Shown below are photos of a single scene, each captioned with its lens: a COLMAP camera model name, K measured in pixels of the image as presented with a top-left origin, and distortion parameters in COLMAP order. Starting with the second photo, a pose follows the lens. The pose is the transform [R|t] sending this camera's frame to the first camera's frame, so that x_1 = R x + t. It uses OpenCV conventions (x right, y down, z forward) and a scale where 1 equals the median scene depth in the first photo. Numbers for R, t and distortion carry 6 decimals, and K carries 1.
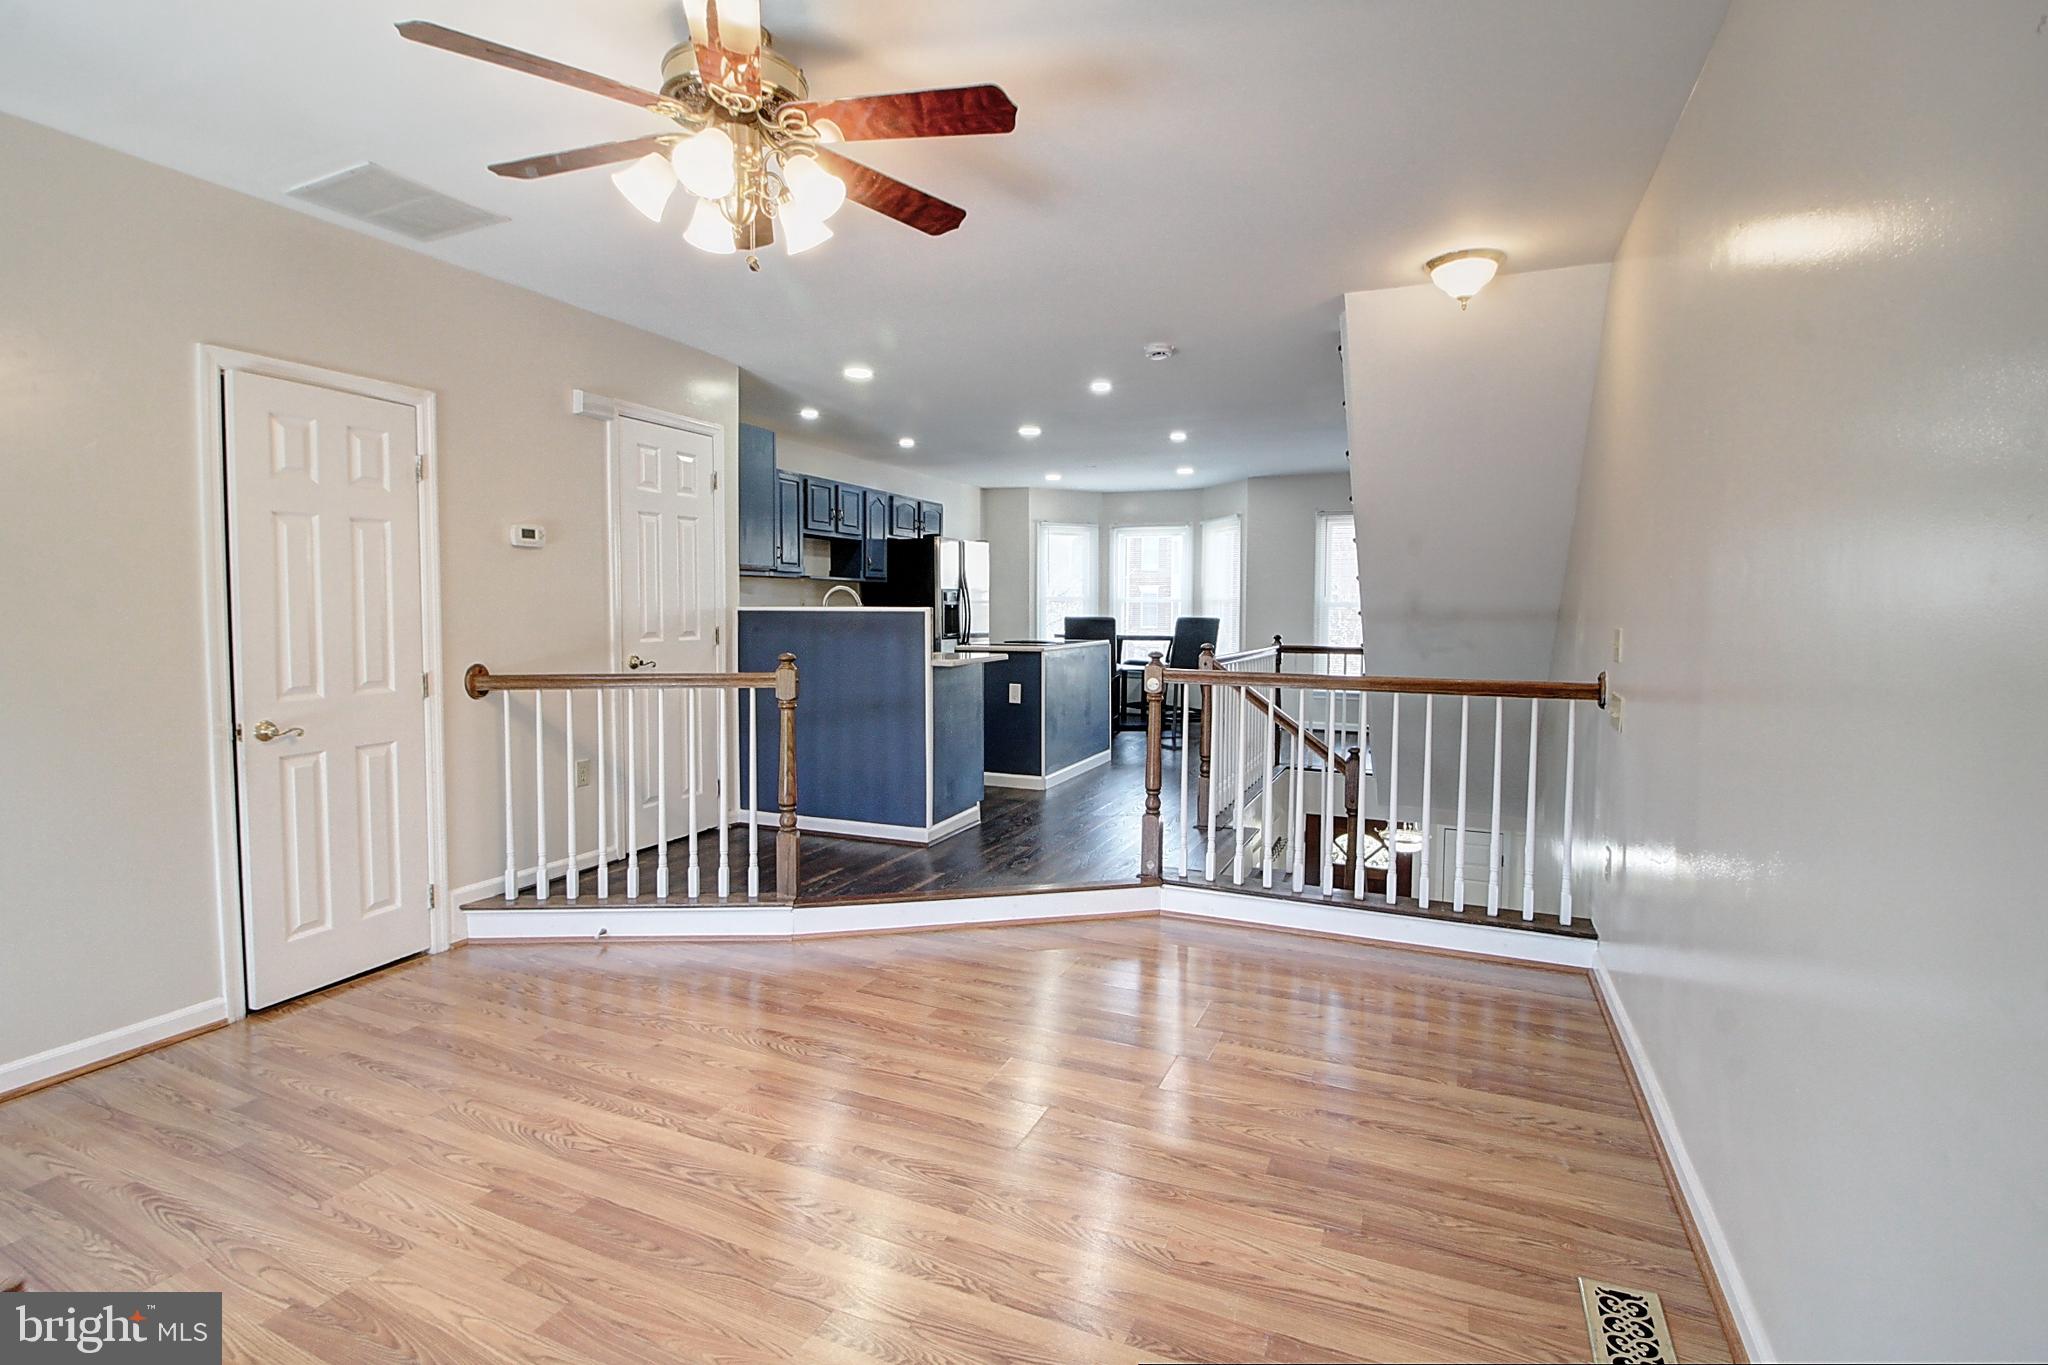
lens RADIAL K [[952.8, 0, 1031.4], [0, 952.8, 661.3], [0, 0, 1]] dist [-0.004623, -0.007420]
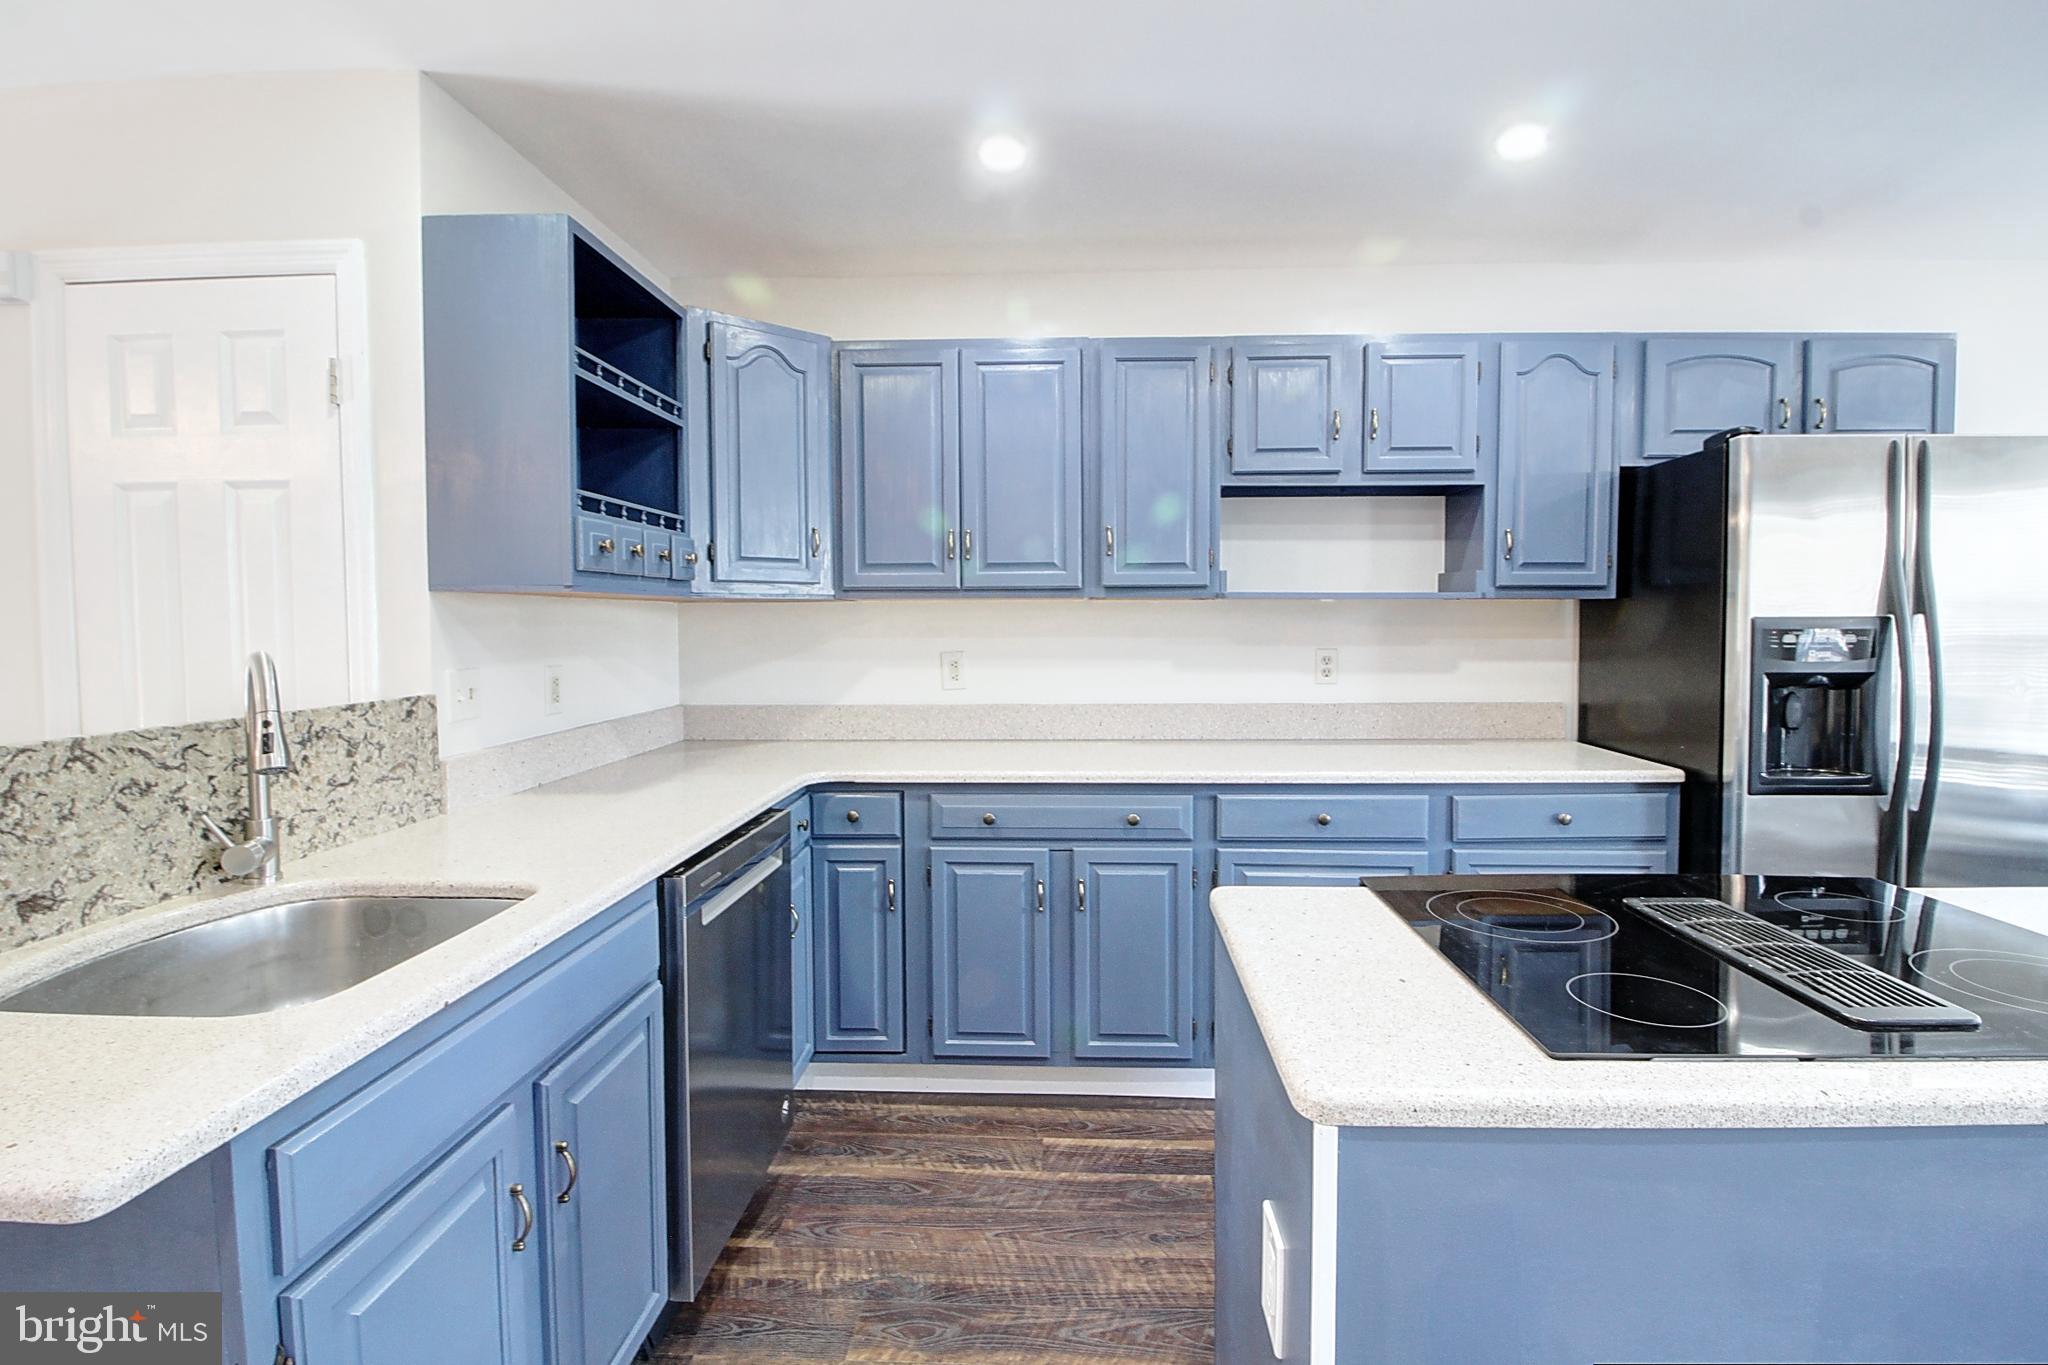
lens RADIAL K [[952.8, 0, 1039.9], [0, 952.8, 658.4], [0, 0, 1]] dist [-0.004623, -0.007420]
pose [[0.368495, 0.034358, -0.928995, 0.089522], [-0.049437, 0.998627, 0.017323, -0.056636], [0.928314, 0.039544, 0.369687, 0.680816]]
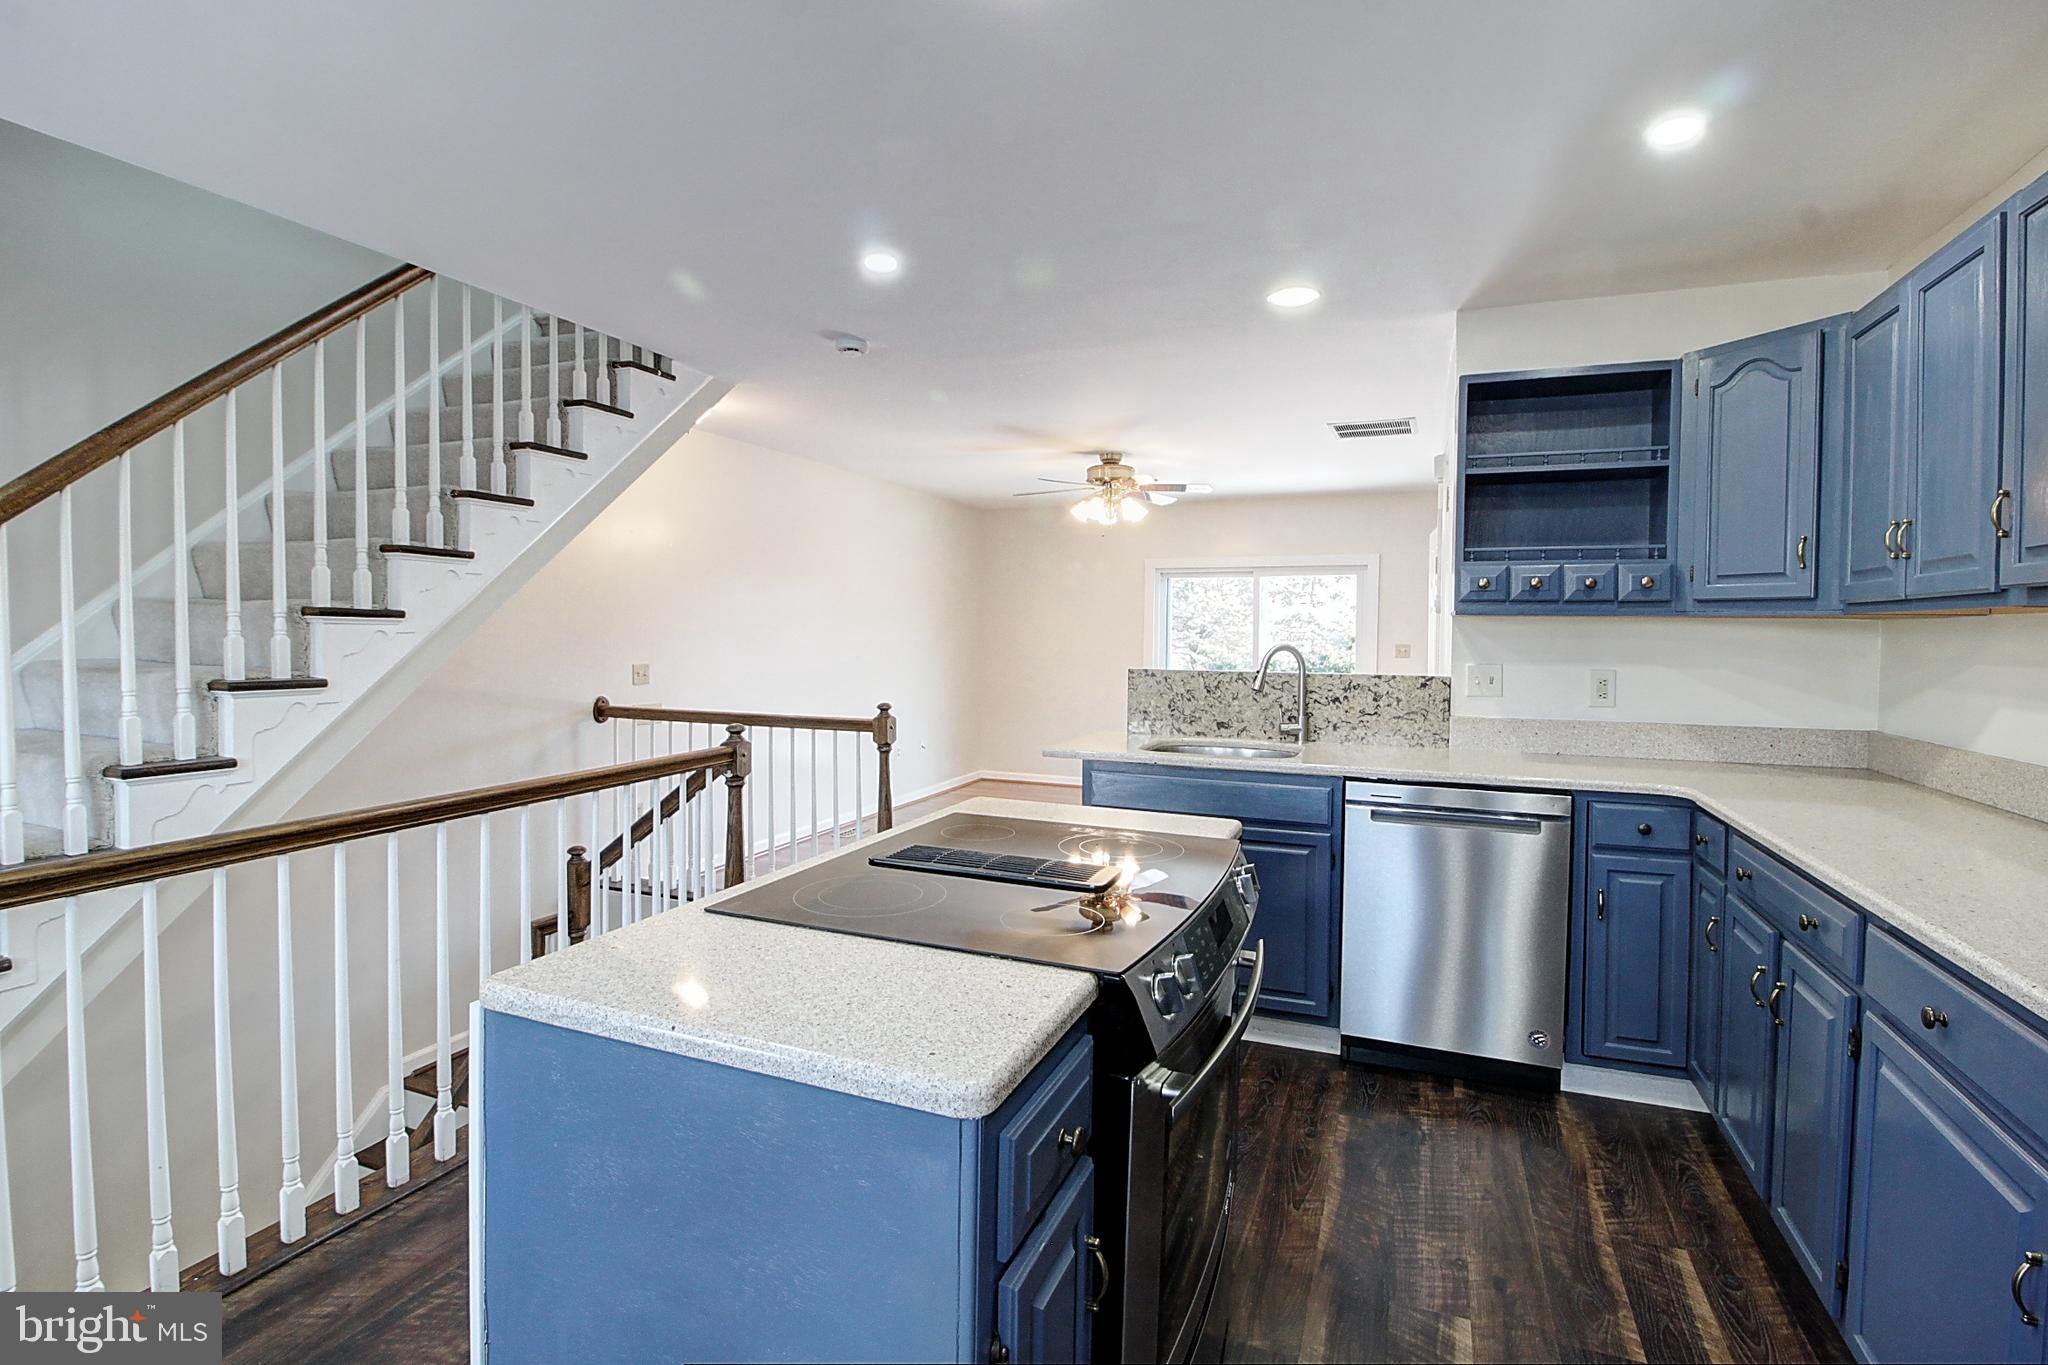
lens RADIAL K [[952.8, 0, 1040.3], [0, 952.8, 655.1], [0, 0, 1]] dist [-0.004623, -0.007420]
pose [[-0.999259, -0.012586, -0.036381, -0.000085], [-0.015646, 0.996250, 0.085090, -0.077241], [0.035174, 0.085596, -0.995709, 1.028792]]
